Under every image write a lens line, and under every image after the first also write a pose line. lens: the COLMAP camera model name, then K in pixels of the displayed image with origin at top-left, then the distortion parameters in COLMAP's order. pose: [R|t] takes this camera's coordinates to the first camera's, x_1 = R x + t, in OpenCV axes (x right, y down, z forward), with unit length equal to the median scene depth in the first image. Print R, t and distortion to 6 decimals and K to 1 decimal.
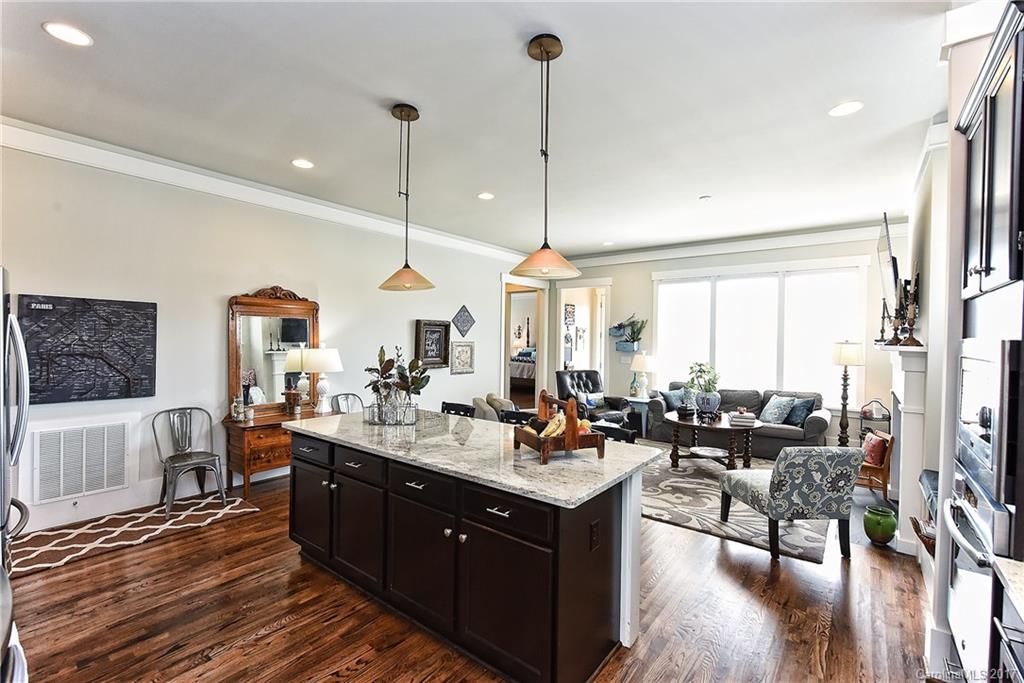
lens RADIAL K [[454.2, 0, 510.7], [0, 454.2, 341.8], [0, 0, 1]] dist [0.000278, 0.000007]
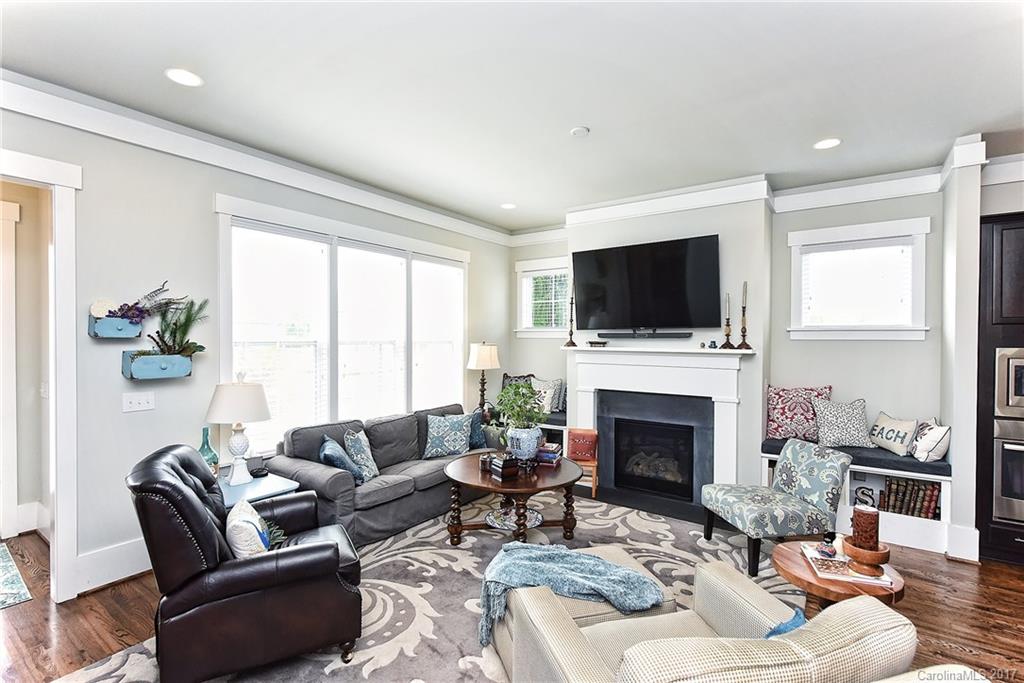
lens RADIAL K [[458.1, 0, 512.2], [0, 458.1, 342.1], [0, 0, 1]] dist [0.001036, 0.000007]
pose [[-0.052561, -0.018837, 0.998440, -0.178312], [0.004528, 0.999807, 0.019101, -0.018645], [-0.998607, 0.005525, -0.052465, 0.861856]]
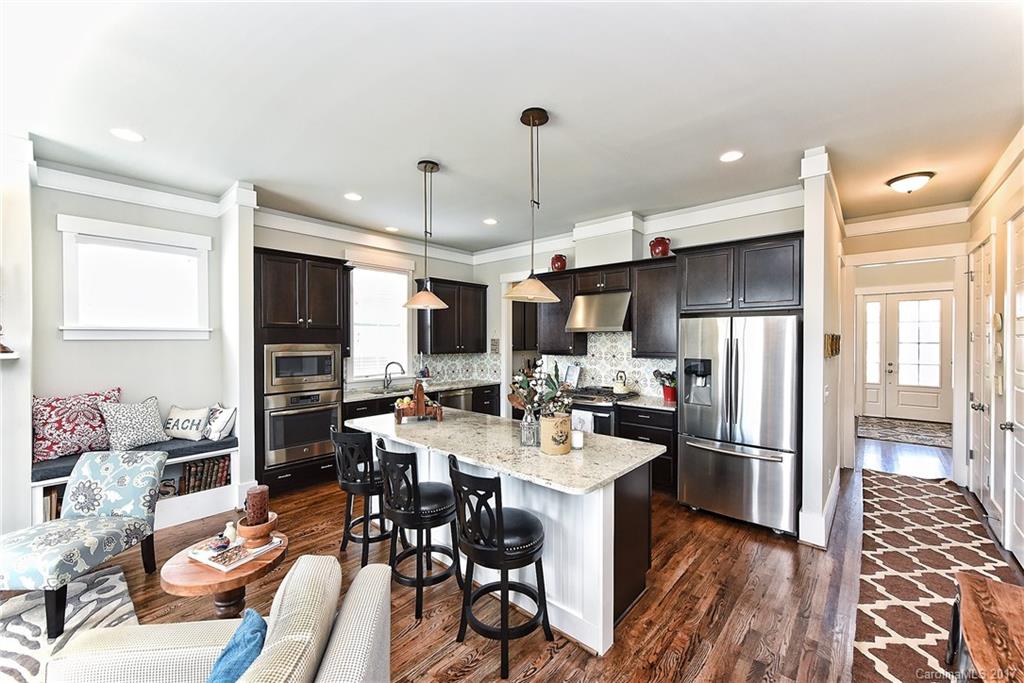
lens RADIAL K [[404.2, 0, 512.1], [0, 404.2, 341.8], [0, 0, 1]] dist [-0.000555, 0.000040]
pose [[-0.997438, -0.009085, 0.070963, -0.120690], [-0.007841, 0.999811, 0.017797, -0.018642], [-0.071111, 0.017195, -0.997320, 0.890258]]
